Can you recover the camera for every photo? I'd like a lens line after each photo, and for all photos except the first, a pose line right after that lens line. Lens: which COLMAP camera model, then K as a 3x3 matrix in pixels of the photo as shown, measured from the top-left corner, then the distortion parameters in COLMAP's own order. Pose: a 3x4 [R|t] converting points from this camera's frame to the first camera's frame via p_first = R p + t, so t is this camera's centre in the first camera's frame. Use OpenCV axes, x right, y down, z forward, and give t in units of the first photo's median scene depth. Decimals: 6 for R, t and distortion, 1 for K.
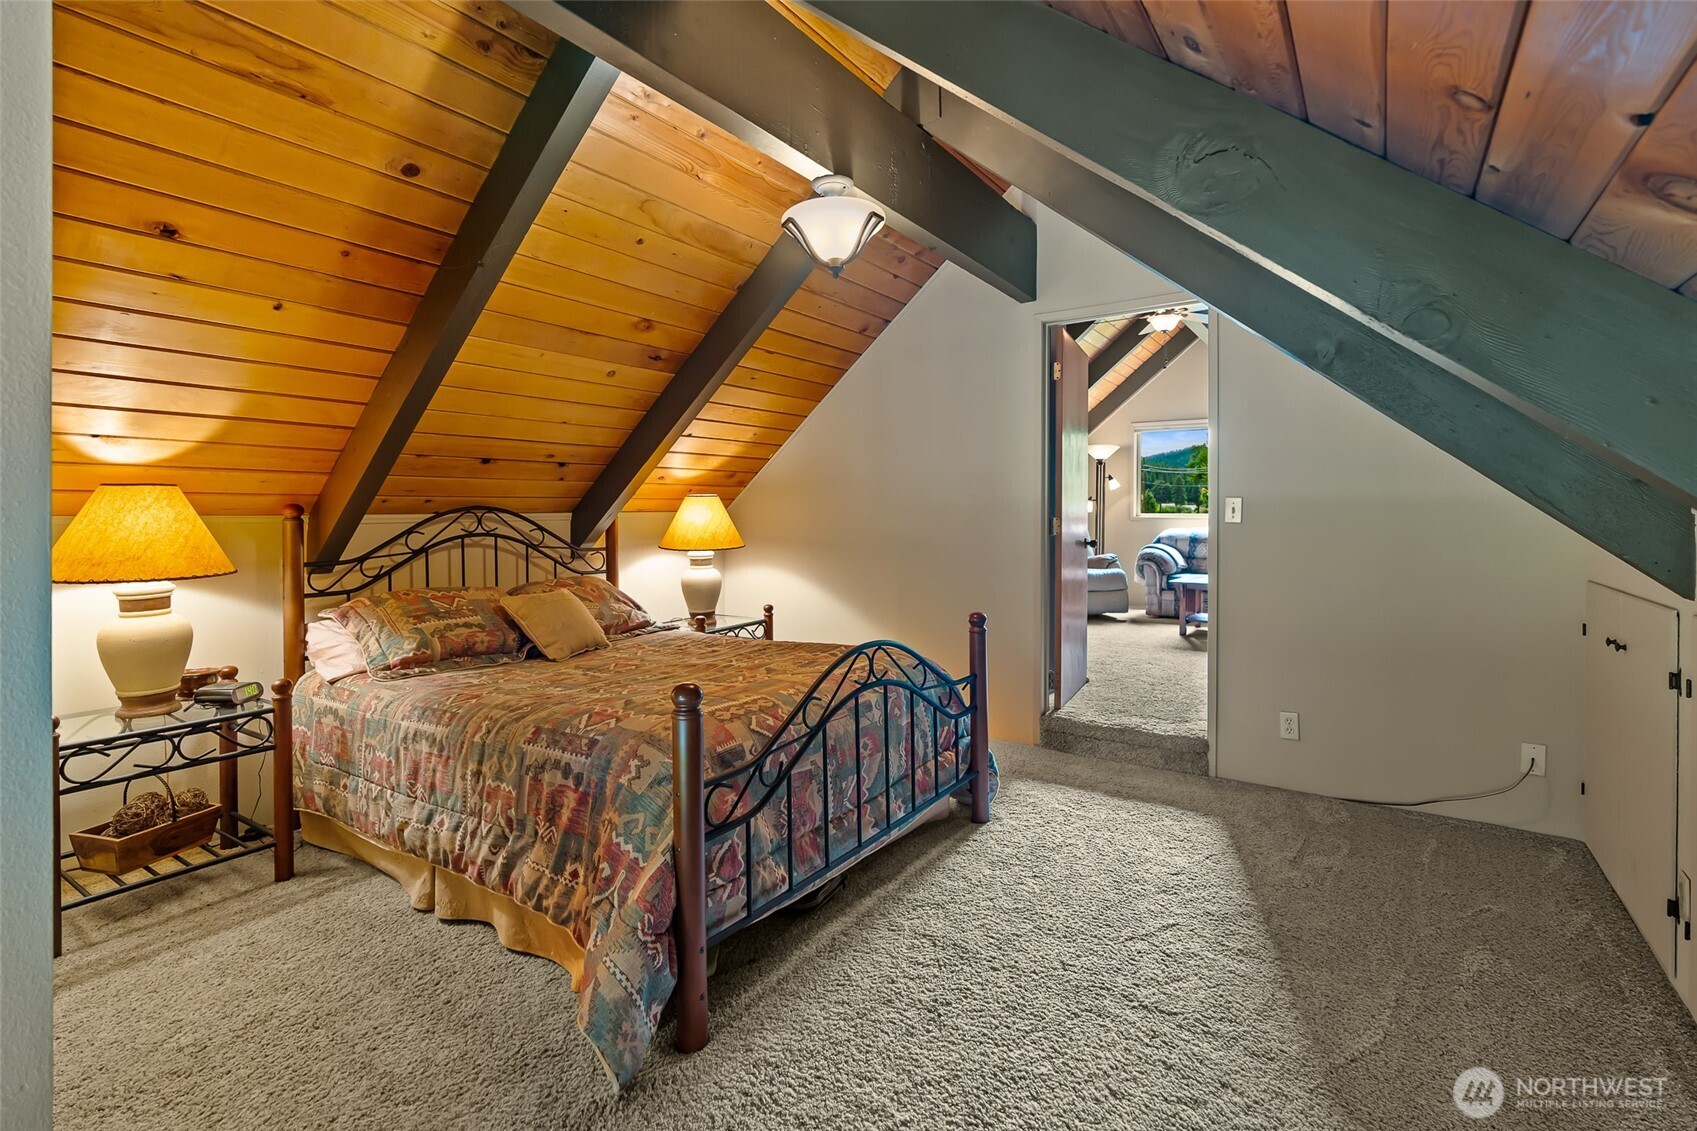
lens RADIAL K [[792.1, 0, 849.9], [0, 792.1, 537.5], [0, 0, 1]] dist [0.000059, 0.000001]
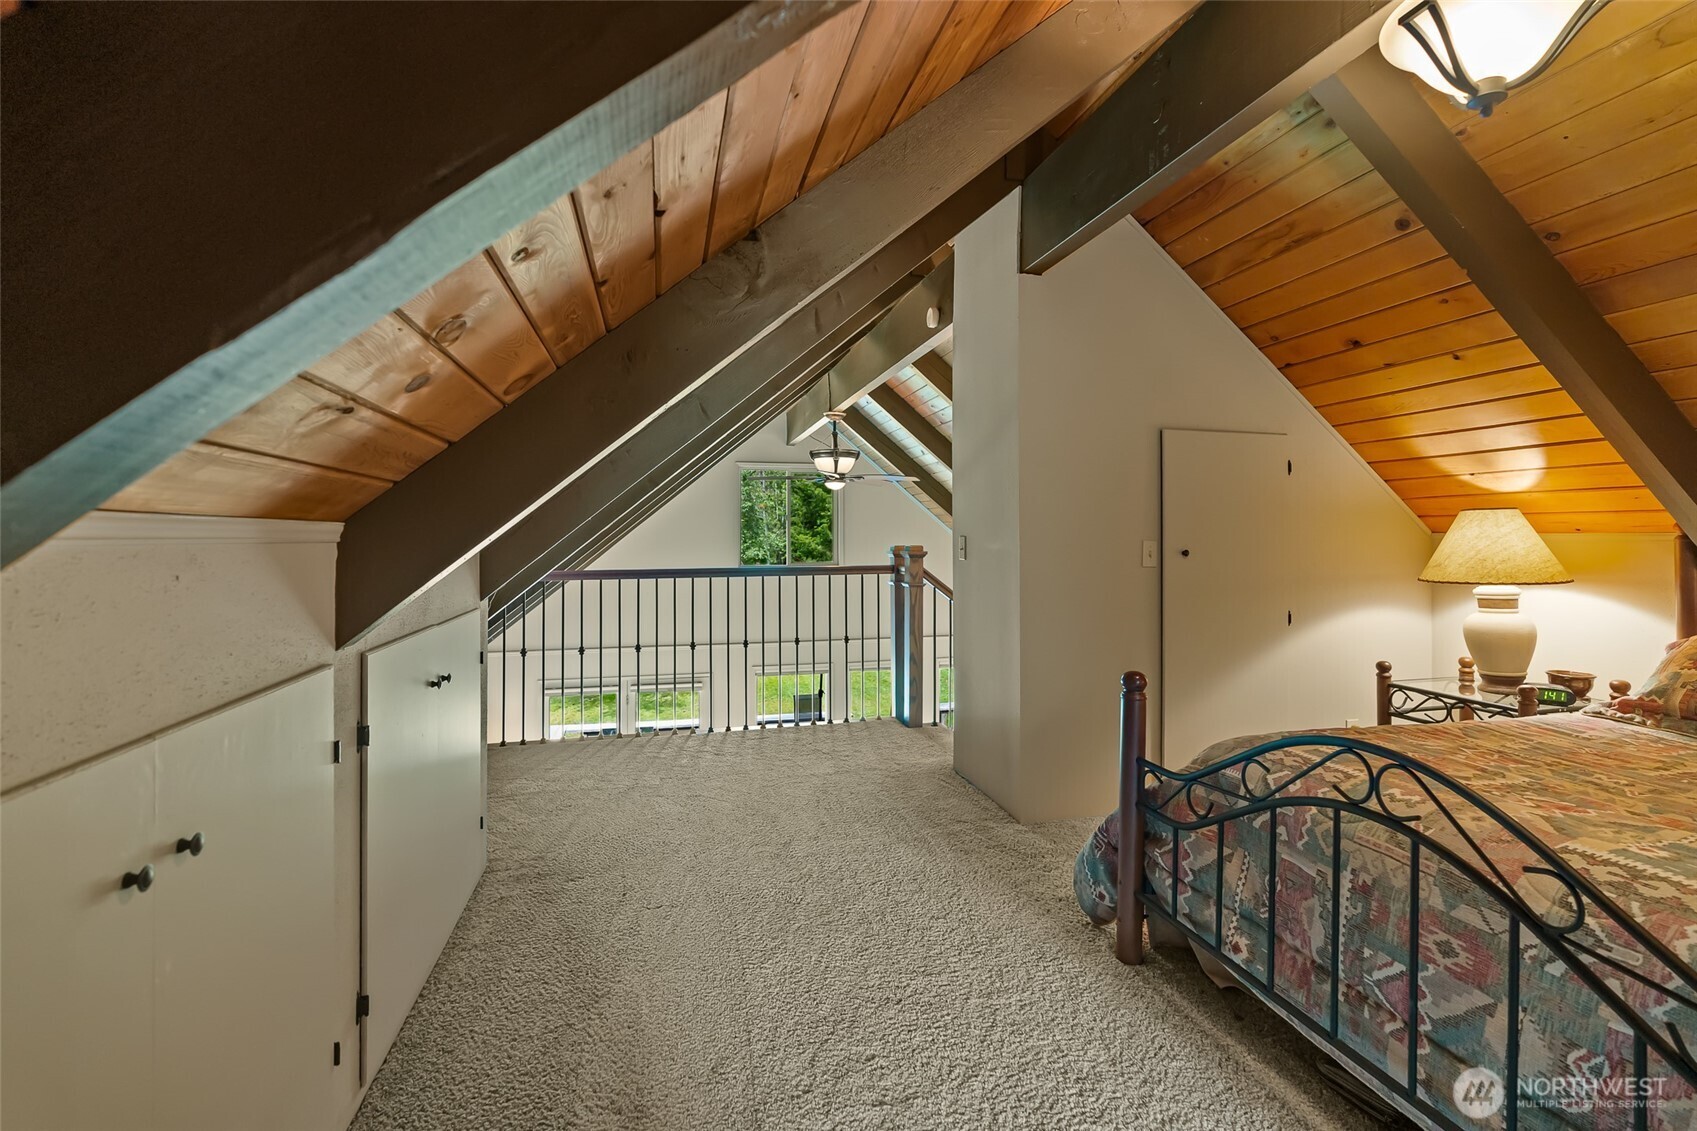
lens RADIAL K [[769.6, 0, 848.5], [0, 769.6, 565.5], [0, 0, 1]] dist [0.002613, 0.000246]
pose [[-0.668326, 0.034488, -0.743068, 0.751228], [-0.014732, 0.998115, 0.059576, -0.036479], [0.743722, 0.050763, -0.666559, 1.112617]]
